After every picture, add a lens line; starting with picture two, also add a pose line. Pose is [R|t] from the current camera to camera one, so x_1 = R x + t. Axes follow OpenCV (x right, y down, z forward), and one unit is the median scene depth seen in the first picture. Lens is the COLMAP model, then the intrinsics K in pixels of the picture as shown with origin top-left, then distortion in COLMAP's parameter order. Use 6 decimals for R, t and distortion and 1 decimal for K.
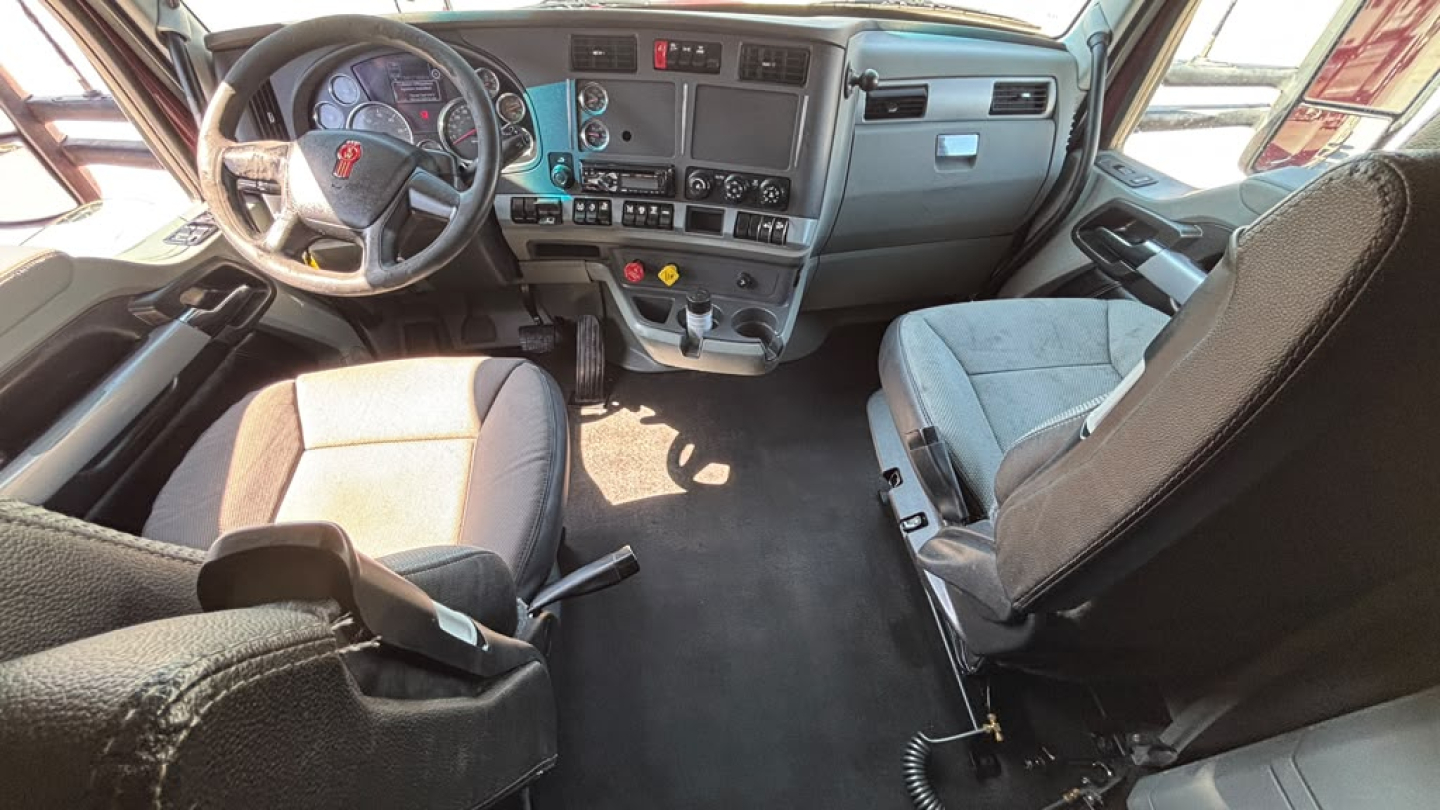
lens RADIAL K [[590.0, 0, 716.2], [0, 590.0, 408.9], [0, 0, 1]] dist [0.002709, -0.000741]
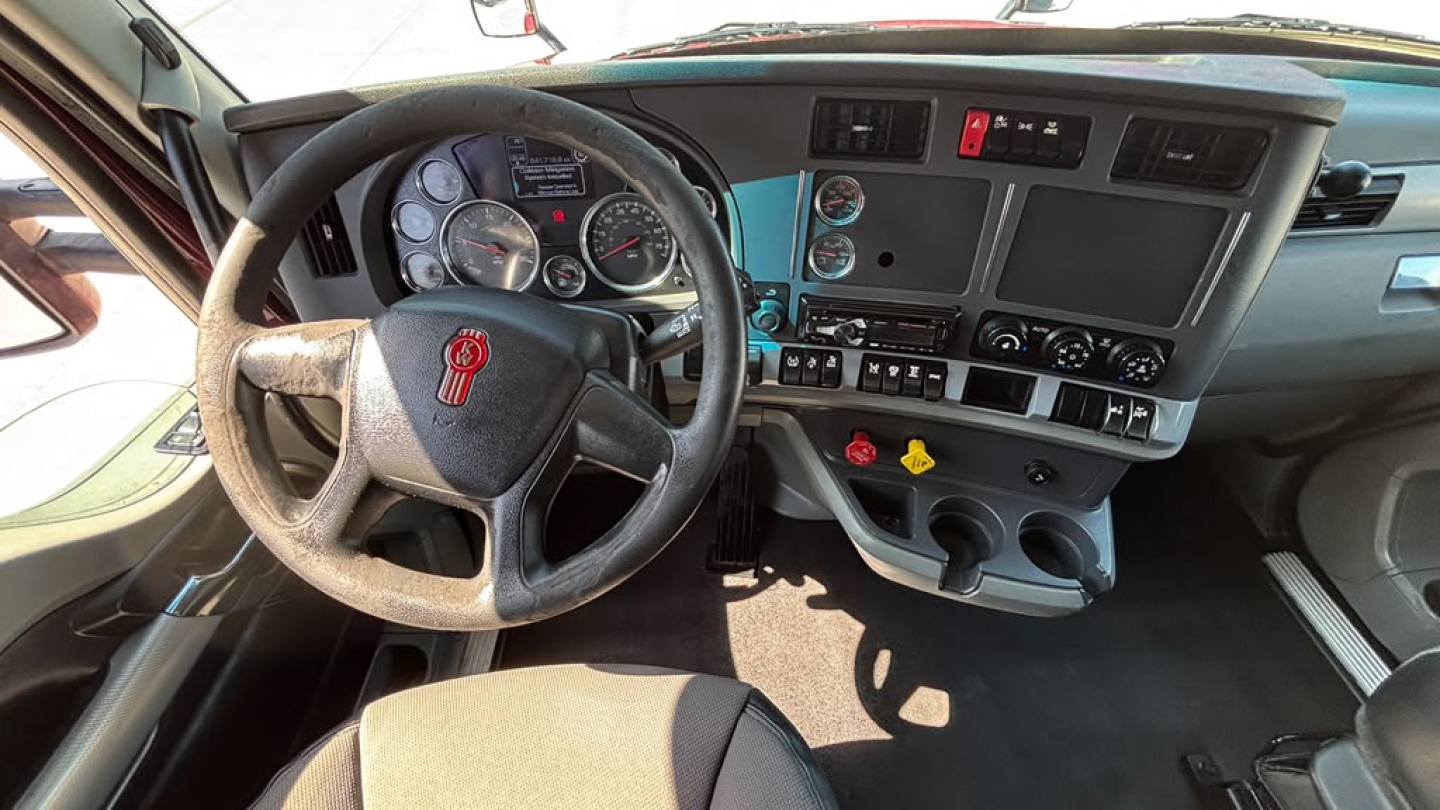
lens RADIAL K [[590.0, 0, 715.4], [0, 590.0, 410.3], [0, 0, 1]] dist [0.002709, -0.000741]
pose [[0.997674, 0.031519, -0.060447, -0.283700], [-0.030803, 0.999444, 0.012747, -0.306633], [0.060816, -0.010856, 0.998090, 0.376473]]
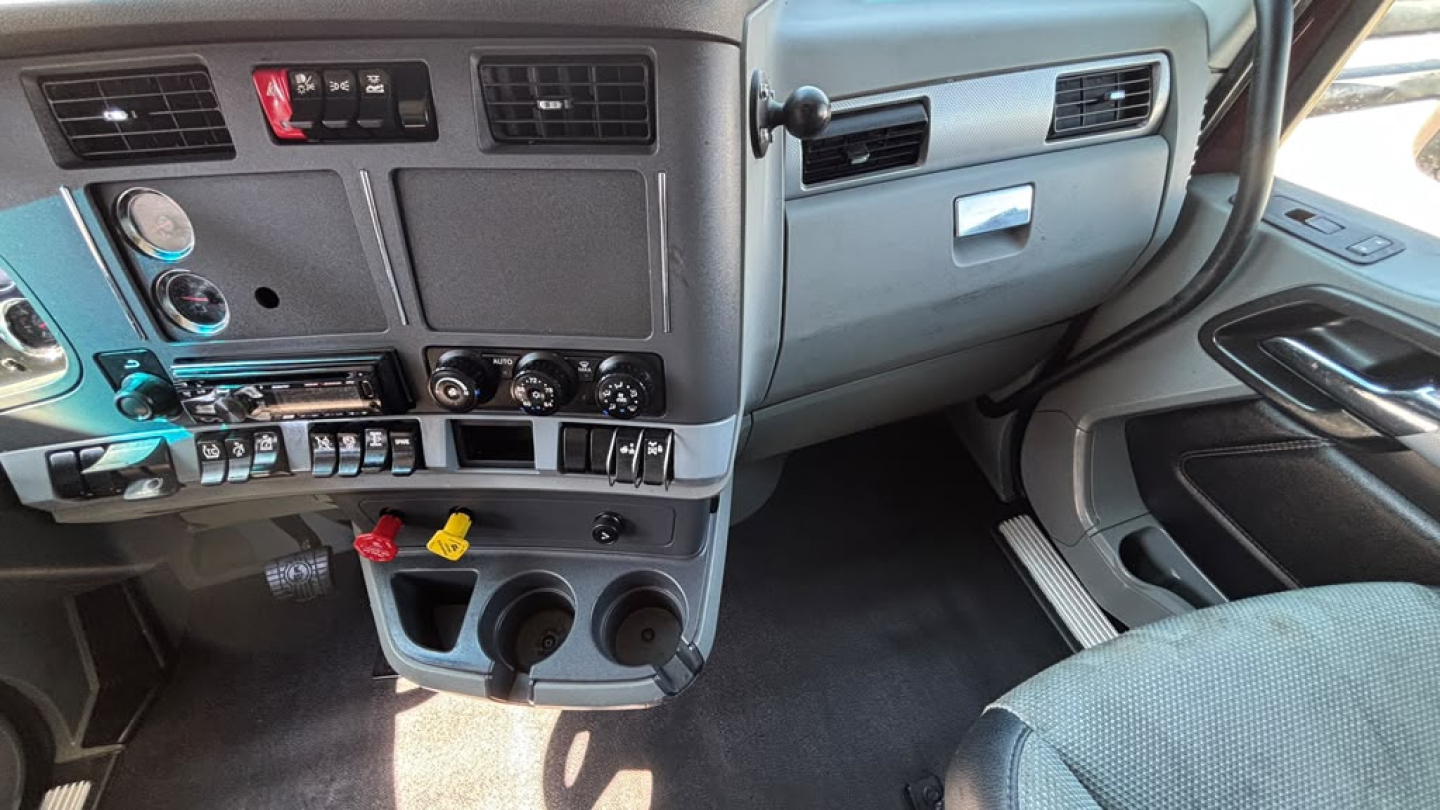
lens RADIAL K [[590.0, 0, 717.6], [0, 590.0, 409.7], [0, 0, 1]] dist [0.002709, -0.000741]
pose [[0.987766, -0.141685, 0.065149, 0.129780], [0.139632, 0.989582, 0.035076, -0.348428], [-0.069440, -0.025550, 0.997259, 0.545253]]
